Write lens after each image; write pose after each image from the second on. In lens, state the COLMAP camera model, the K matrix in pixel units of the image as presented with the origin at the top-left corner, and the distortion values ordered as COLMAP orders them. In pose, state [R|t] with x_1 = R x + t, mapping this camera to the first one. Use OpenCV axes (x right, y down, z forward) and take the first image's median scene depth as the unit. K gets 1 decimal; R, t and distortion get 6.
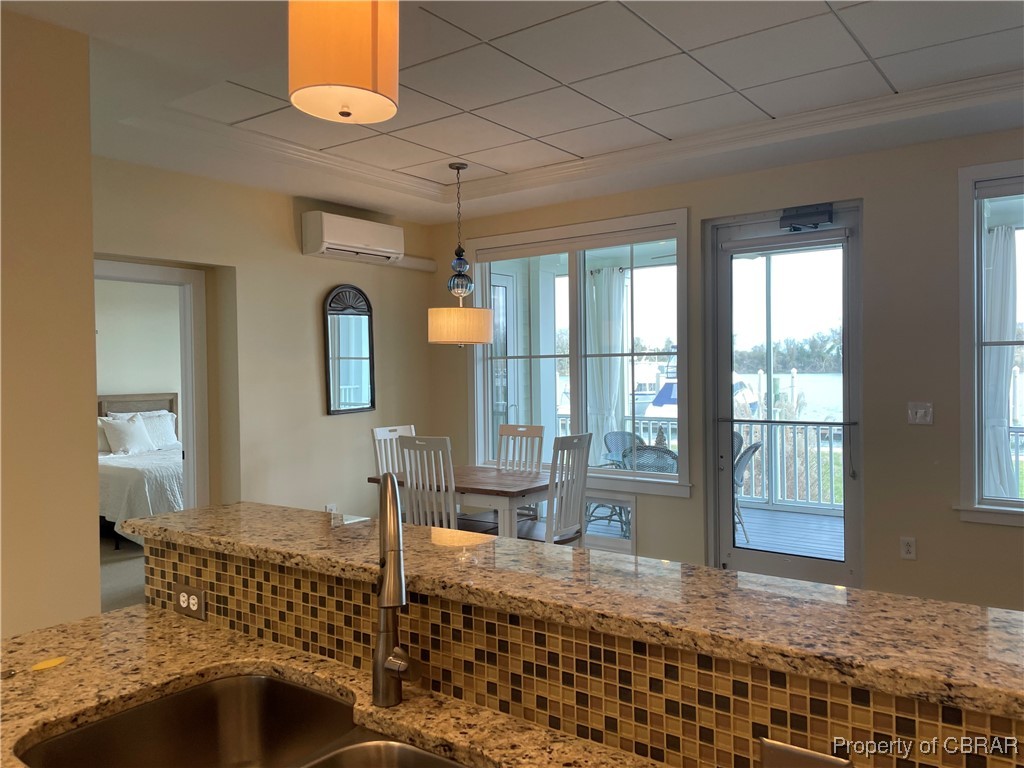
lens RADIAL K [[774.7, 0, 513.5], [0, 774.7, 380.0], [0, 0, 1]] dist [0.090899, -0.127369]
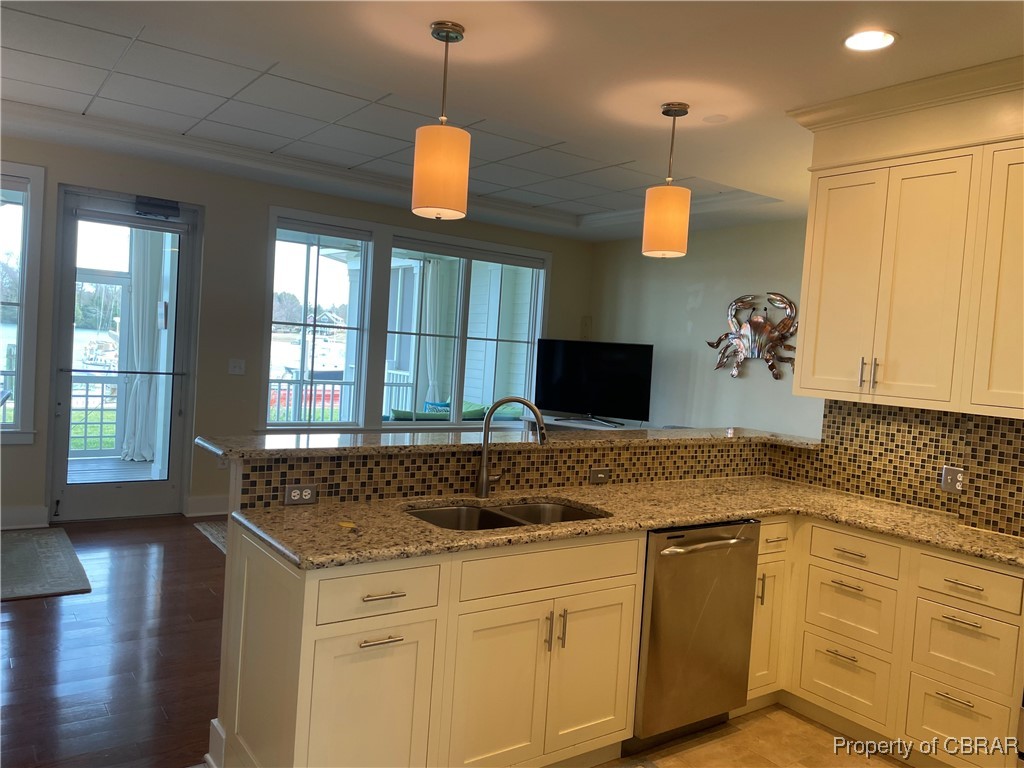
lens RADIAL K [[774.7, 0, 513.5], [0, 774.7, 380.0], [0, 0, 1]] dist [0.090899, -0.127369]
pose [[0.309487, -0.004973, 0.950891, -1.916843], [-0.057504, 0.998058, 0.023936, 0.006453], [-0.949163, -0.062088, 0.308600, 0.194357]]
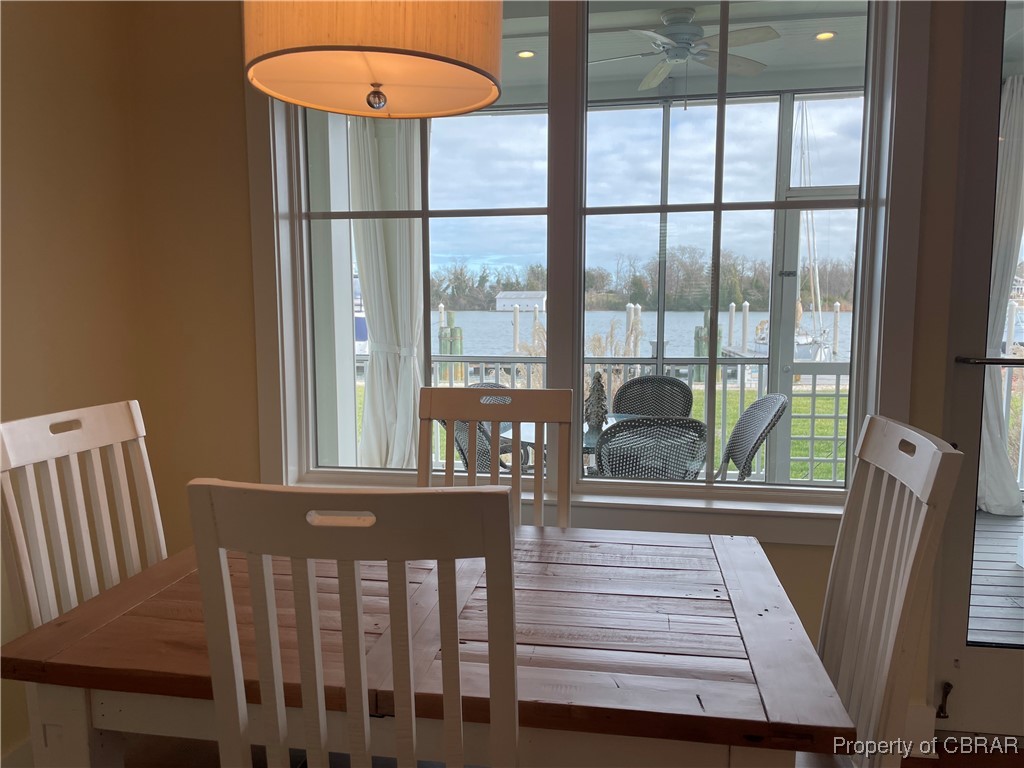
lens RADIAL K [[774.7, 0, 513.5], [0, 774.7, 380.0], [0, 0, 1]] dist [0.090899, -0.127369]
pose [[0.891084, -0.032352, 0.452684, -0.486890], [-0.004695, 0.996746, 0.080475, 0.091725], [-0.453814, -0.073836, 0.888032, 2.390027]]
